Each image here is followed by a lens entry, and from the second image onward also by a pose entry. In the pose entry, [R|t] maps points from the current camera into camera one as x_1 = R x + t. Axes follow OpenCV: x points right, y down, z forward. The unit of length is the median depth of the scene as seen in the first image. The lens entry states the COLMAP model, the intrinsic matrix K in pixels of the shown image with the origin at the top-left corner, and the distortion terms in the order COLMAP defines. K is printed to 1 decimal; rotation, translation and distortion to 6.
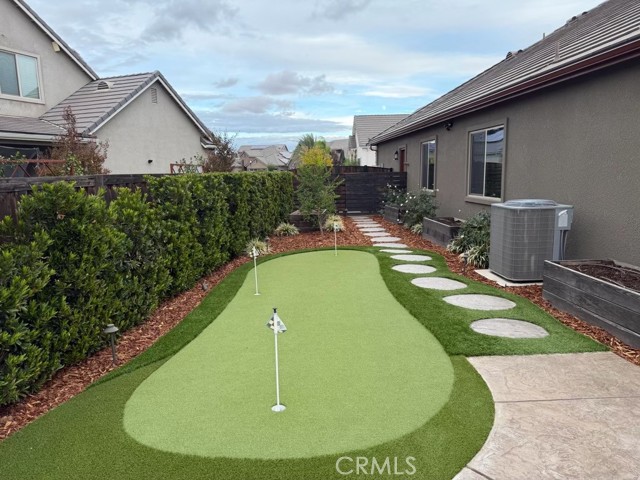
lens RADIAL K [[446.0, 0, 320.0], [0, 446.0, 240.0], [0, 0, 1]] dist [0.063195, -0.001270]
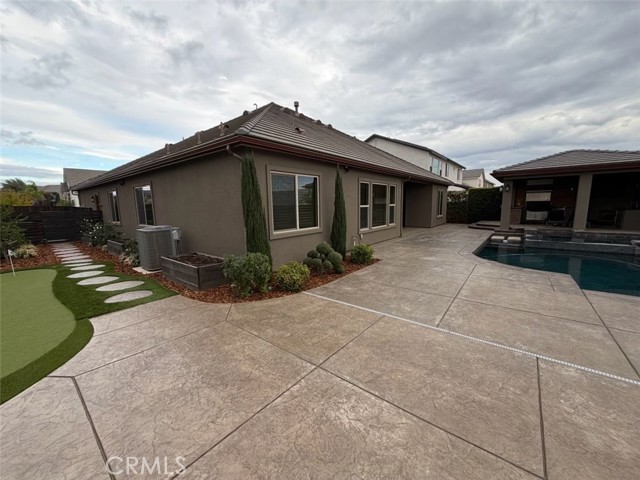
lens RADIAL K [[252.5, 0, 320.0], [0, 252.5, 240.0], [0, 0, 1]] dist [-0.000523, 0.000039]
pose [[0.678966, -0.091703, 0.728420, 0.097437], [0.113890, 0.993314, 0.018894, 0.016462], [-0.725283, 0.070132, 0.684870, -0.131167]]
